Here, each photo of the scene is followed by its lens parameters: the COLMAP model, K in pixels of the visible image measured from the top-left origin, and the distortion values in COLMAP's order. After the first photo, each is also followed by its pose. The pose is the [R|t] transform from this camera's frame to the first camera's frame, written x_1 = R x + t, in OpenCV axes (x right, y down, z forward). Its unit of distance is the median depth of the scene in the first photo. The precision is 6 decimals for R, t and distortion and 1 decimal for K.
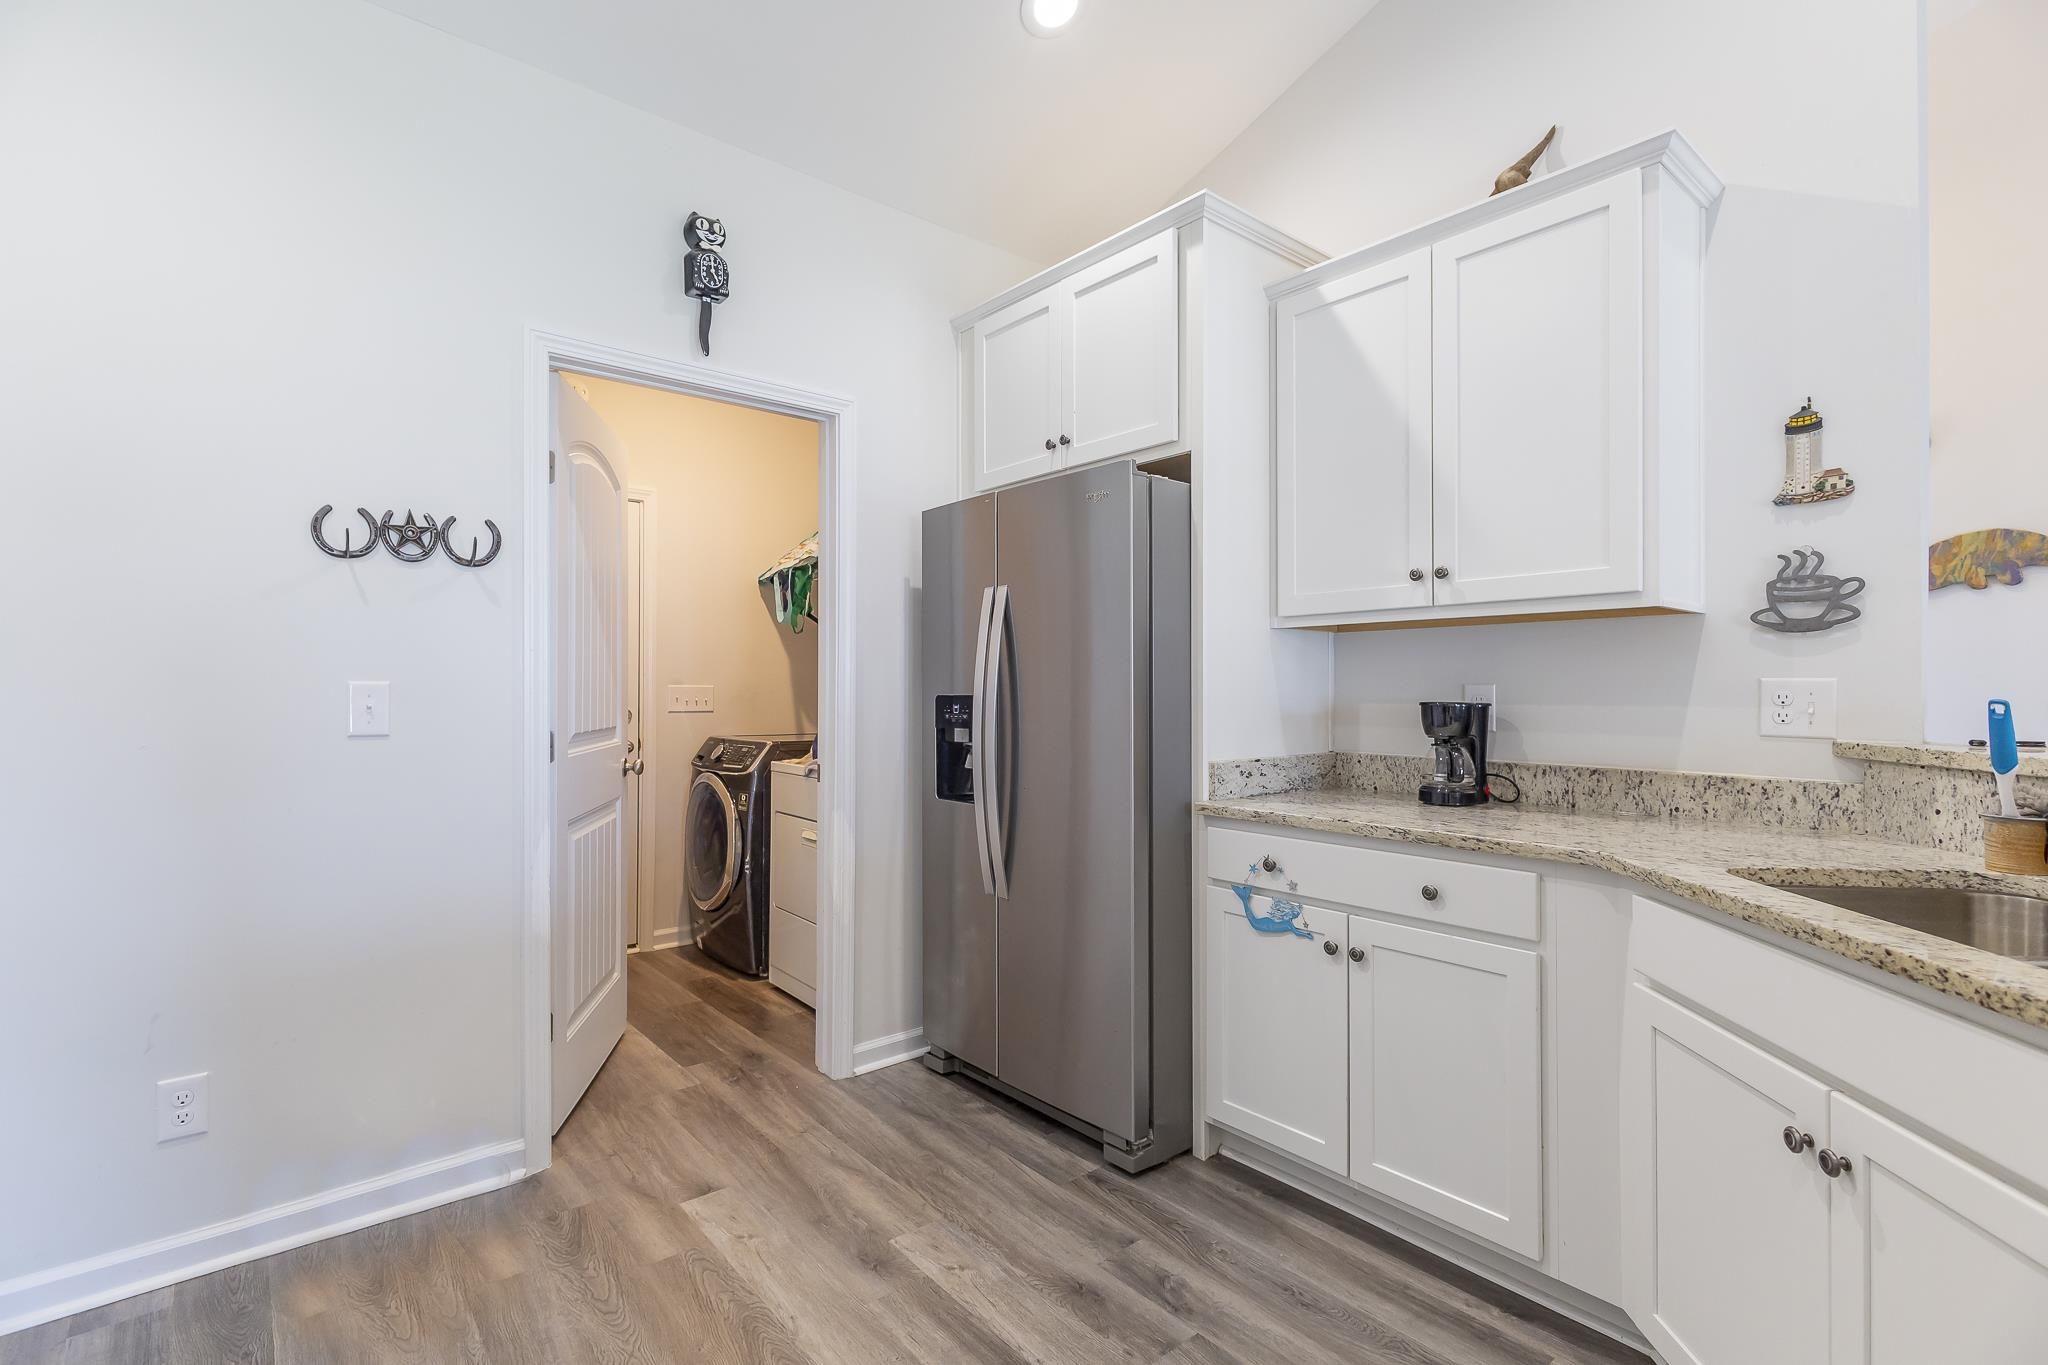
lens RADIAL K [[944.6, 0, 1025.3], [0, 944.6, 679.4], [0, 0, 1]] dist [0.010344, -0.003032]
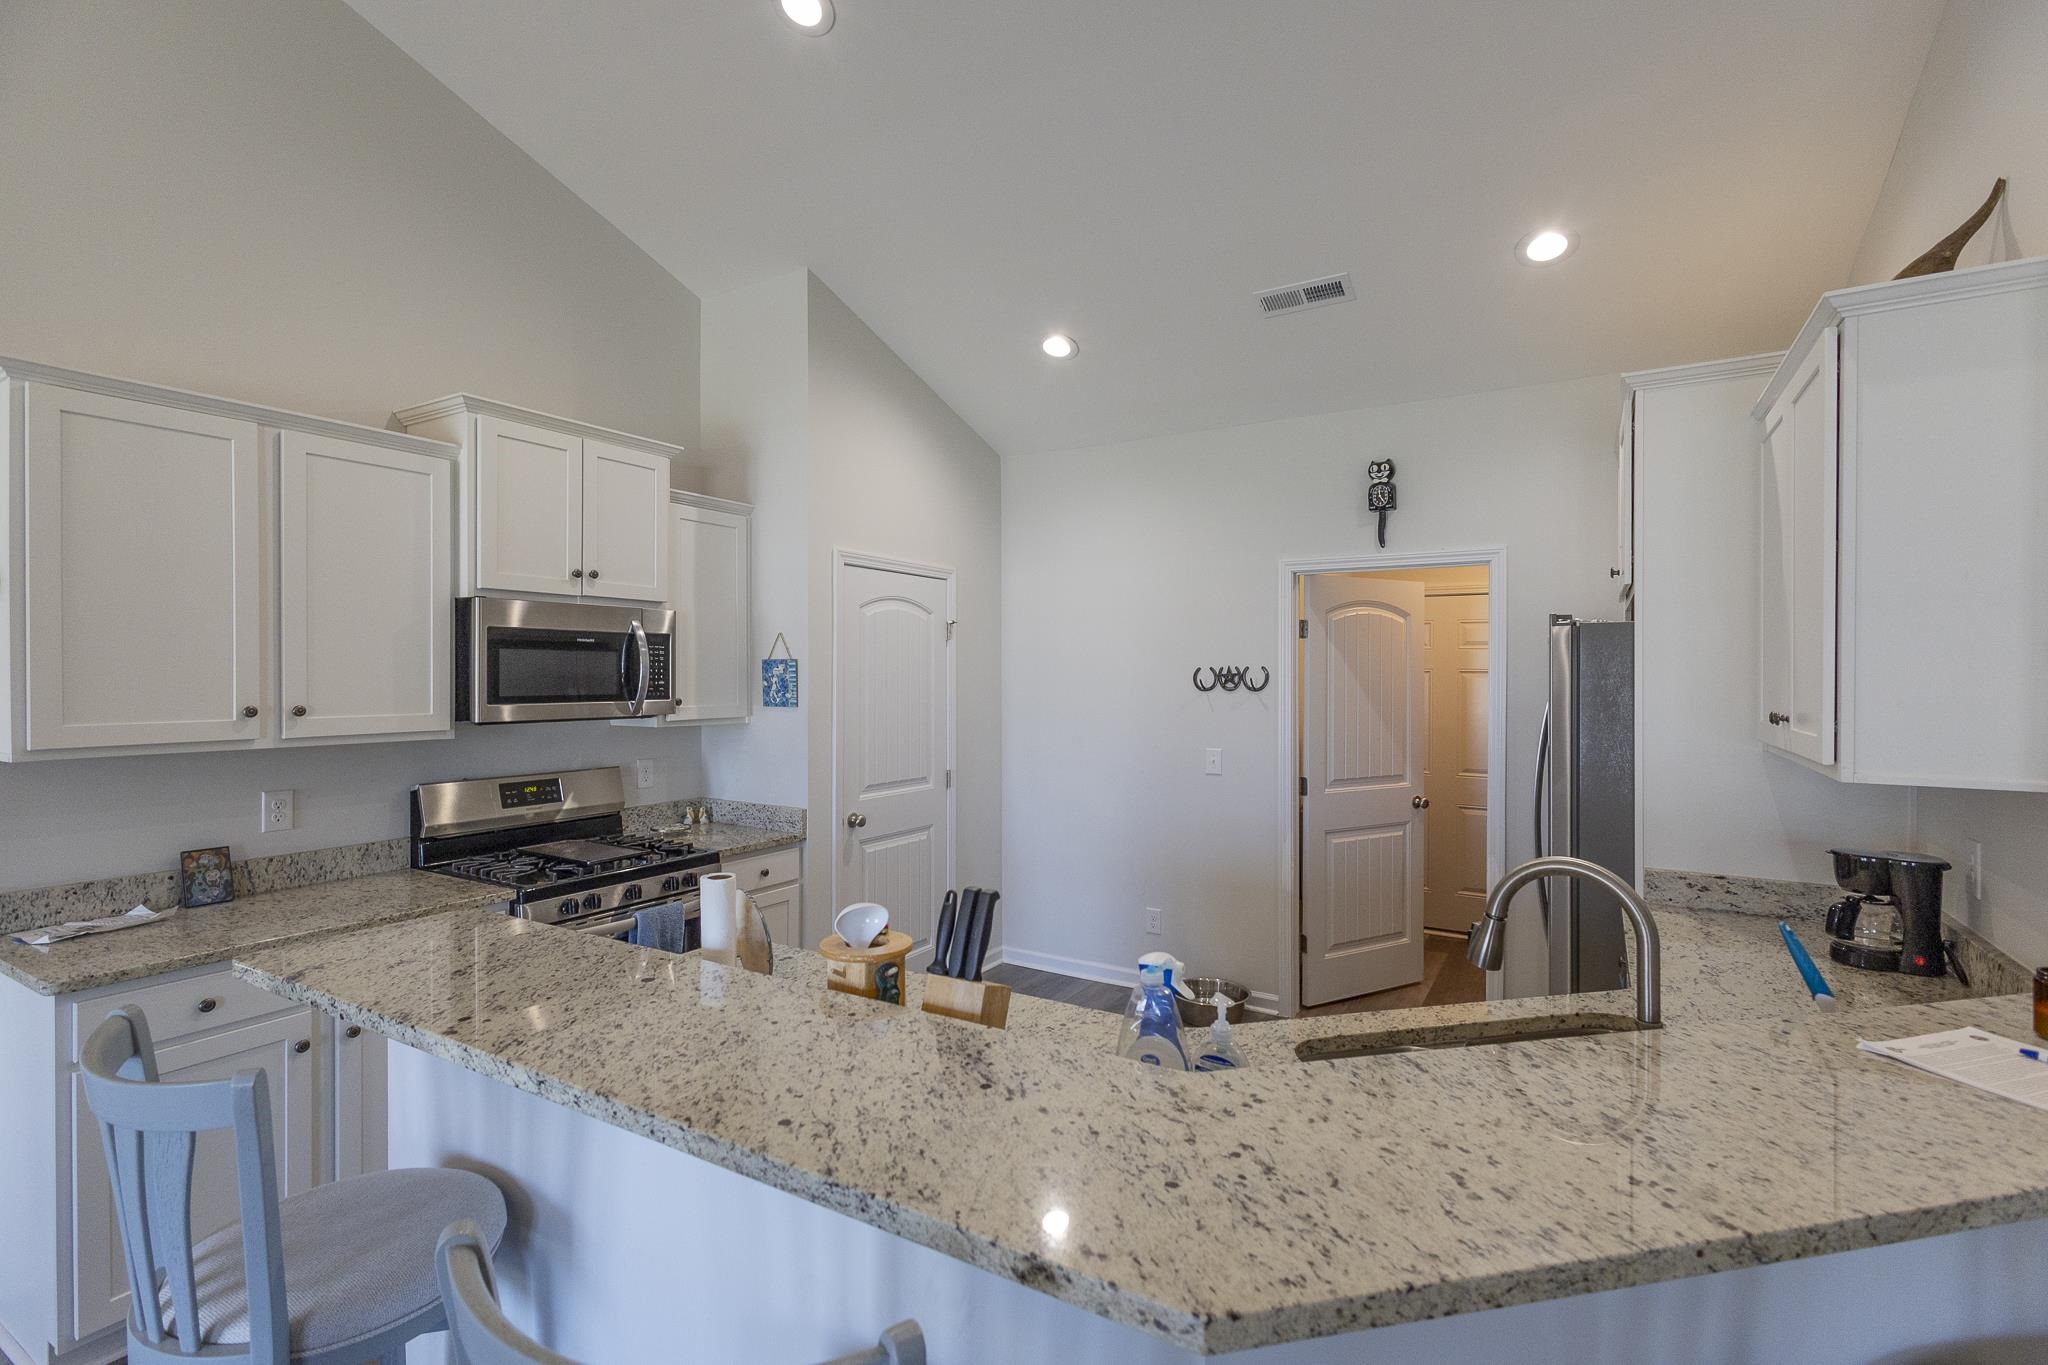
lens RADIAL K [[944.6, 0, 1025.1], [0, 944.6, 676.3], [0, 0, 1]] dist [0.010344, -0.003032]
pose [[0.318570, 0.003972, -0.947891, 1.112225], [0.002918, 0.999982, 0.005171, -0.161704], [0.947895, -0.004414, 0.318553, -0.070257]]
